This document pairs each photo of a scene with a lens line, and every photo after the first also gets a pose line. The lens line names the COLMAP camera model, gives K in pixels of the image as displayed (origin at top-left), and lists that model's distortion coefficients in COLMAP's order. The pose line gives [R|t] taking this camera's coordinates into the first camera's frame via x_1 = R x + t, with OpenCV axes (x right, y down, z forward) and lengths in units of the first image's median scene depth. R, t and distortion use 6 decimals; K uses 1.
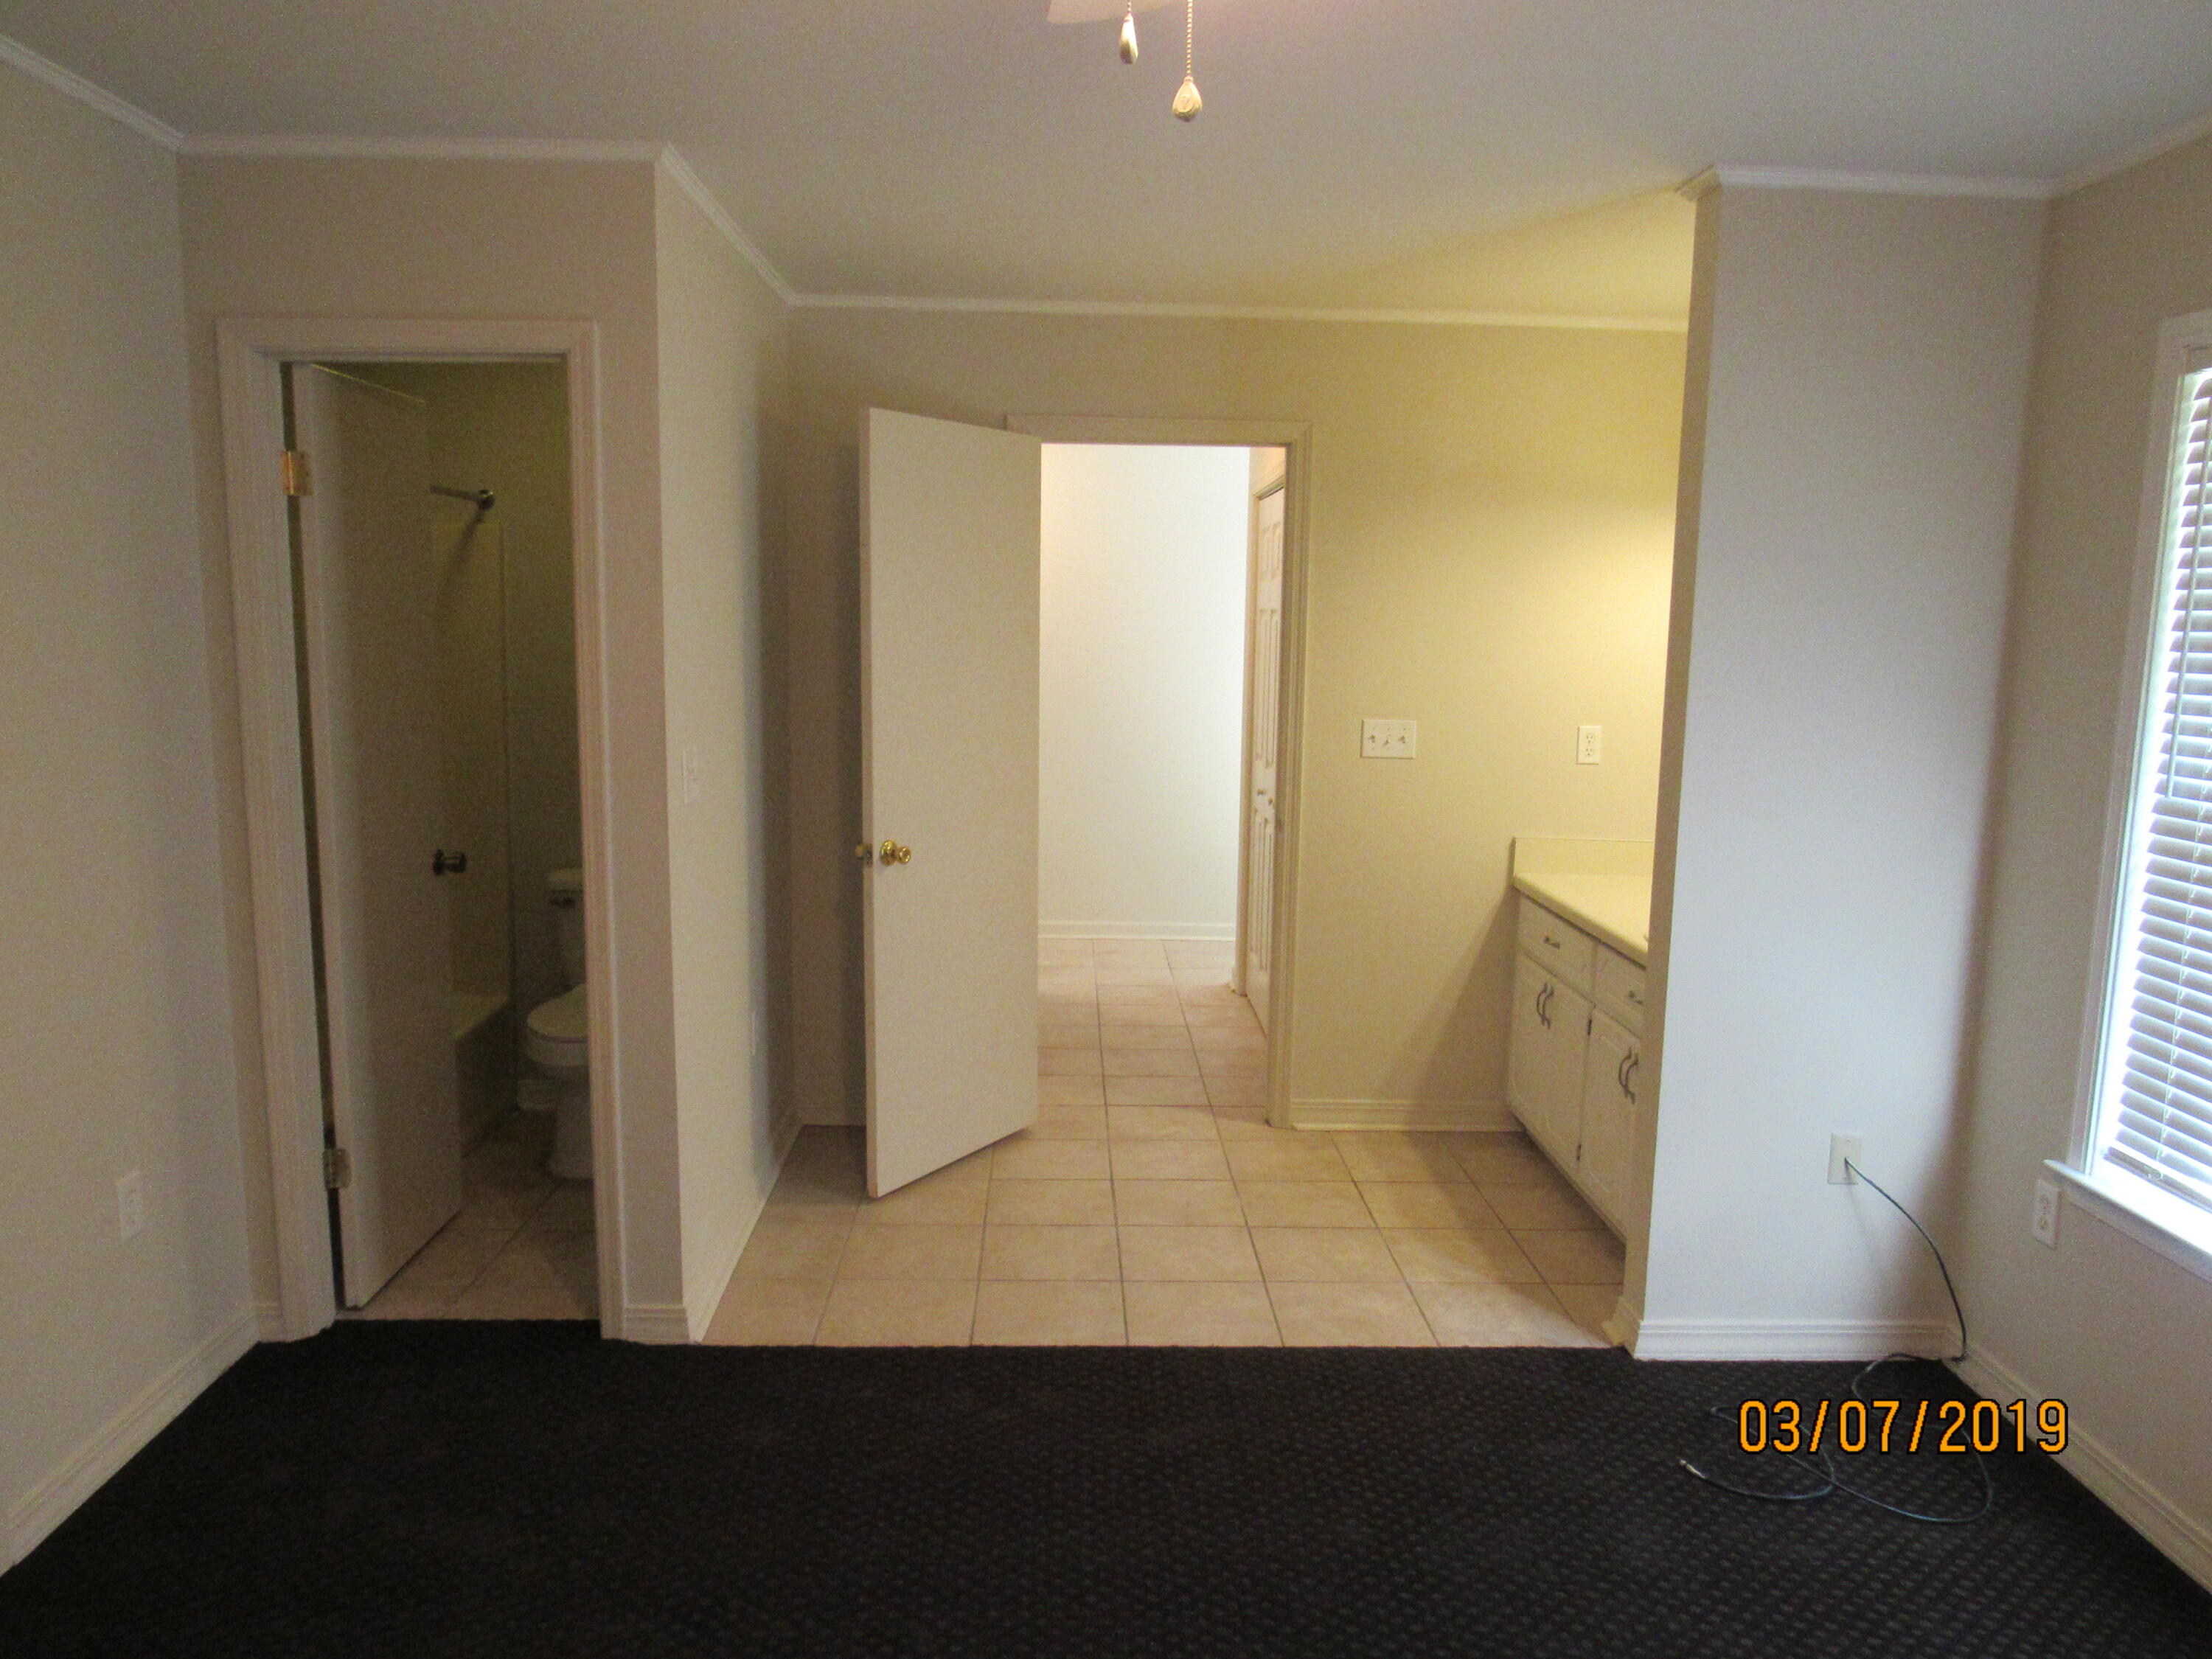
lens RADIAL K [[1604.2, 0, 1106.0], [0, 1604.2, 829.5], [0, 0, 1]] dist [0.001887, 0.001877]
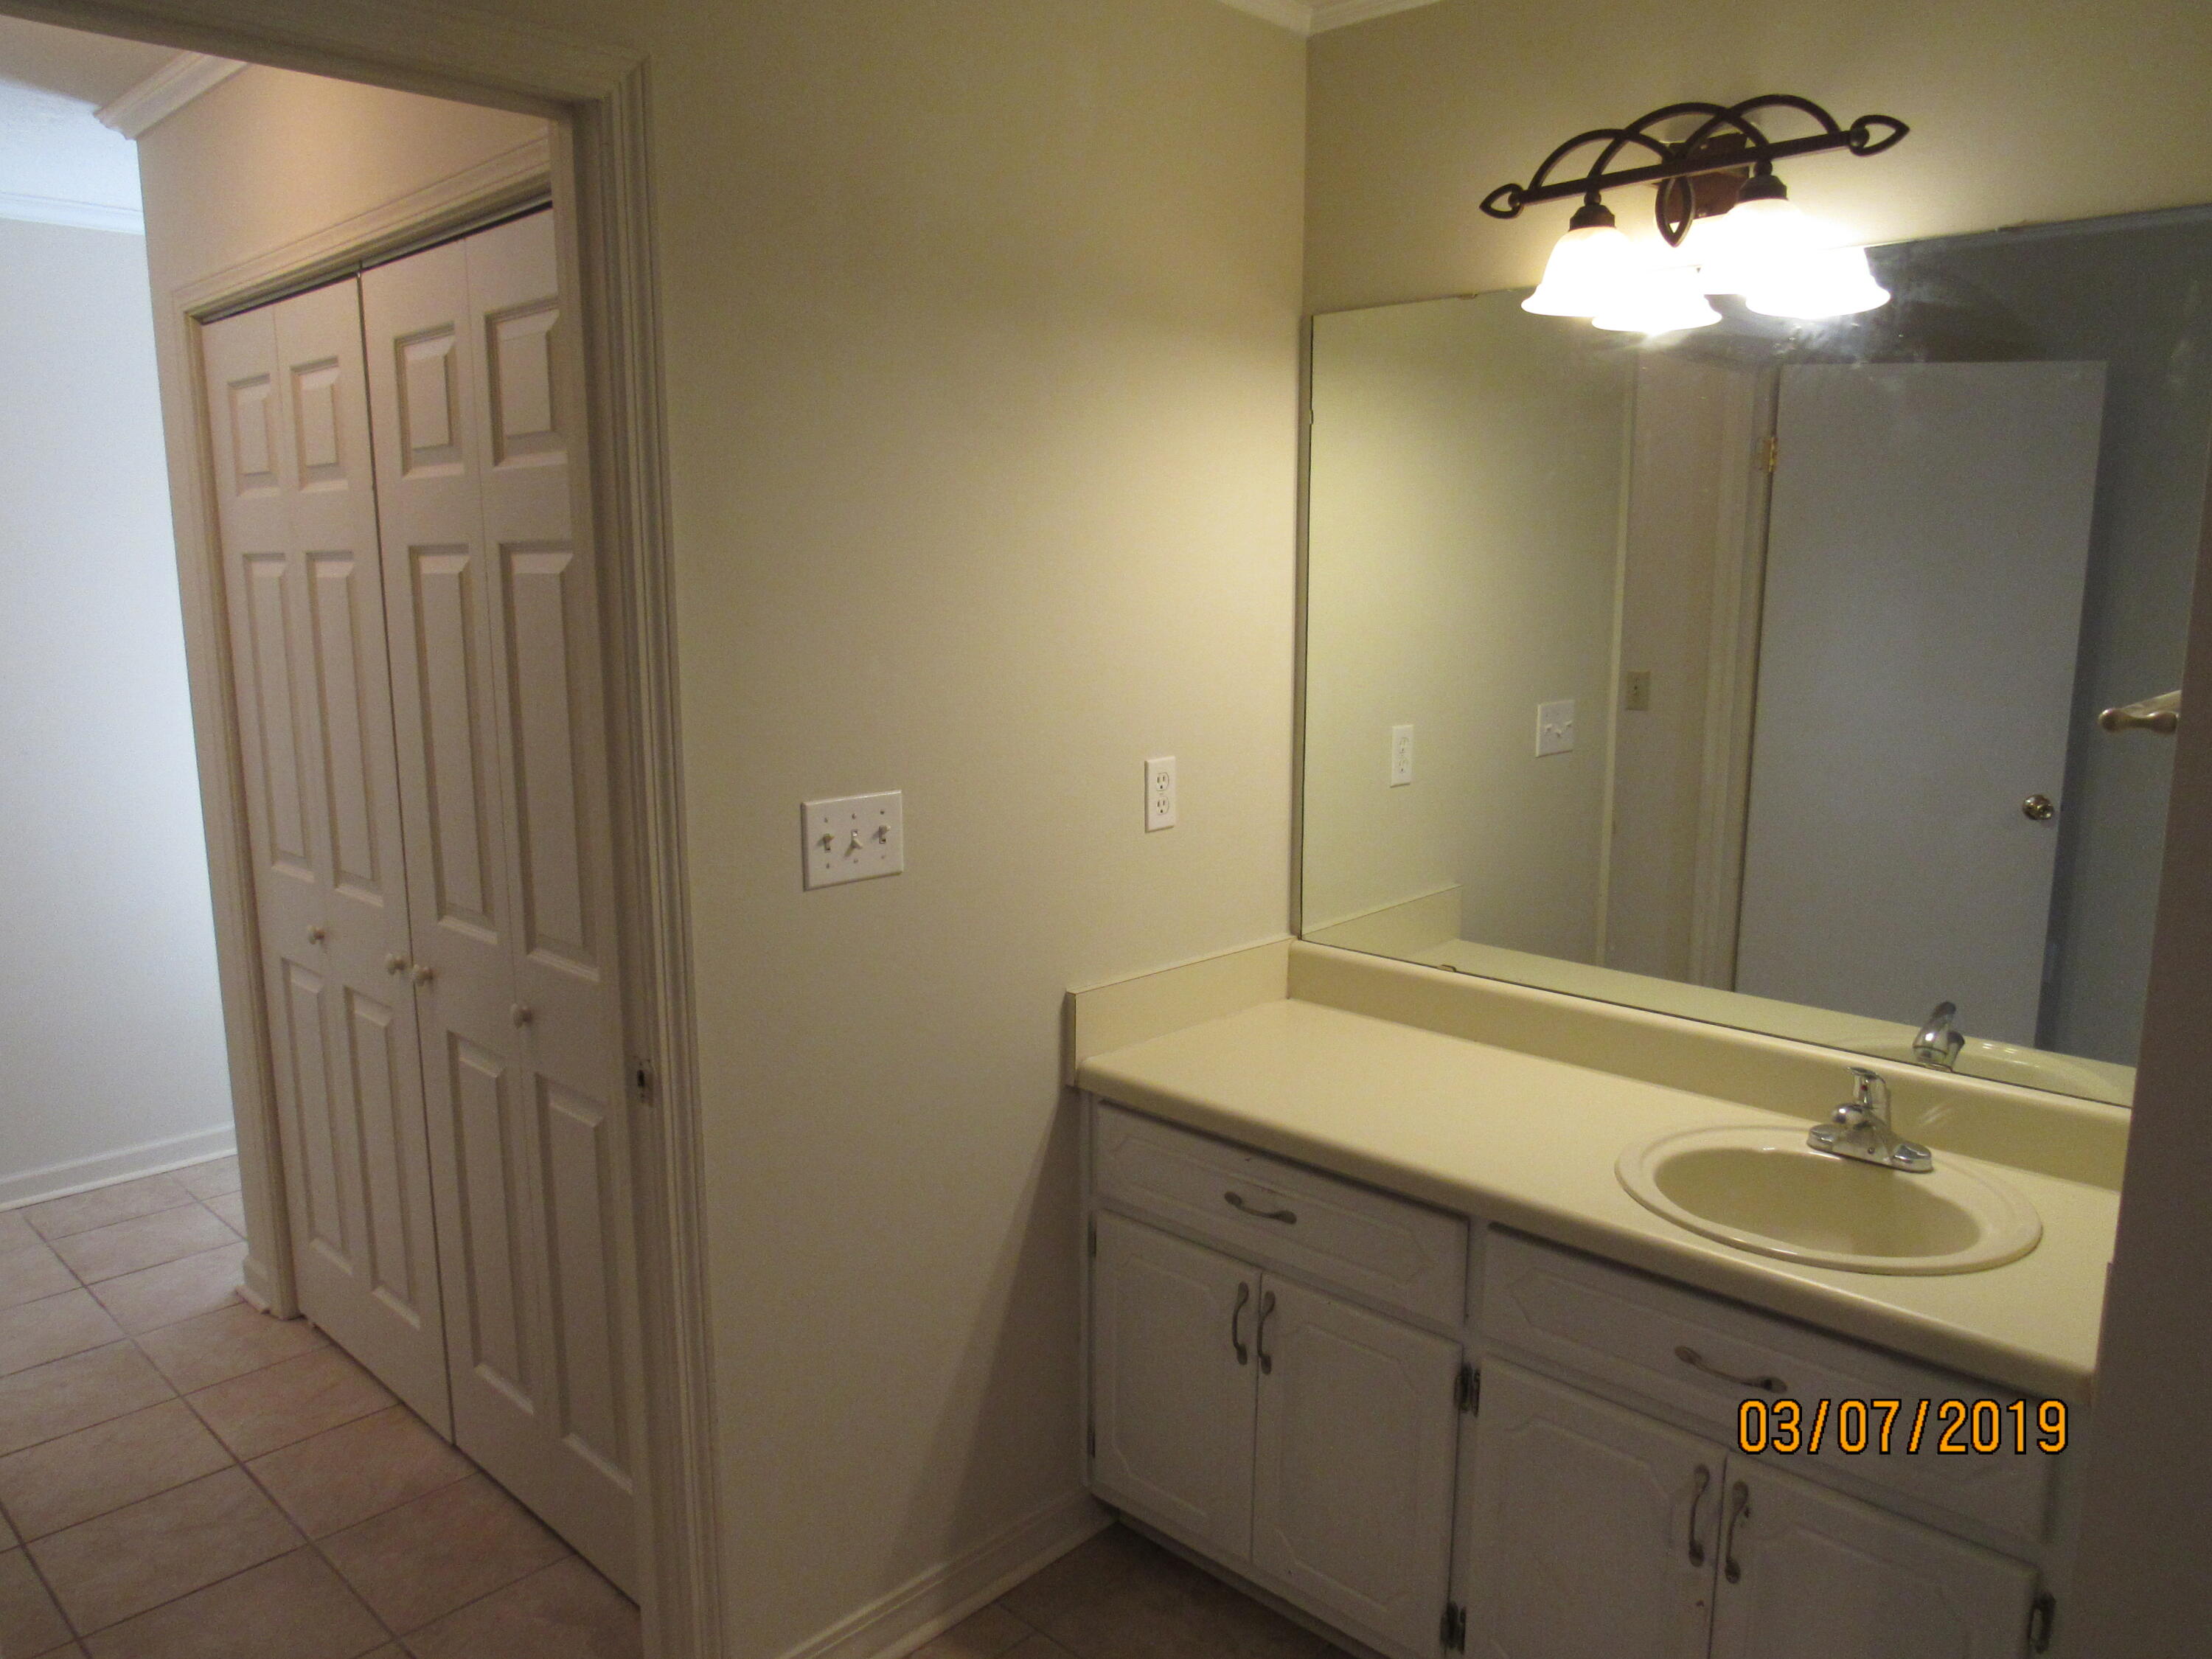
lens RADIAL K [[1604.2, 0, 1106.0], [0, 1604.2, 829.5], [0, 0, 1]] dist [0.001887, 0.001877]
pose [[0.723189, -0.141096, 0.676084, -0.072081], [0.115294, 0.989837, 0.083249, -0.087662], [-0.680959, 0.017744, 0.732107, 0.628843]]
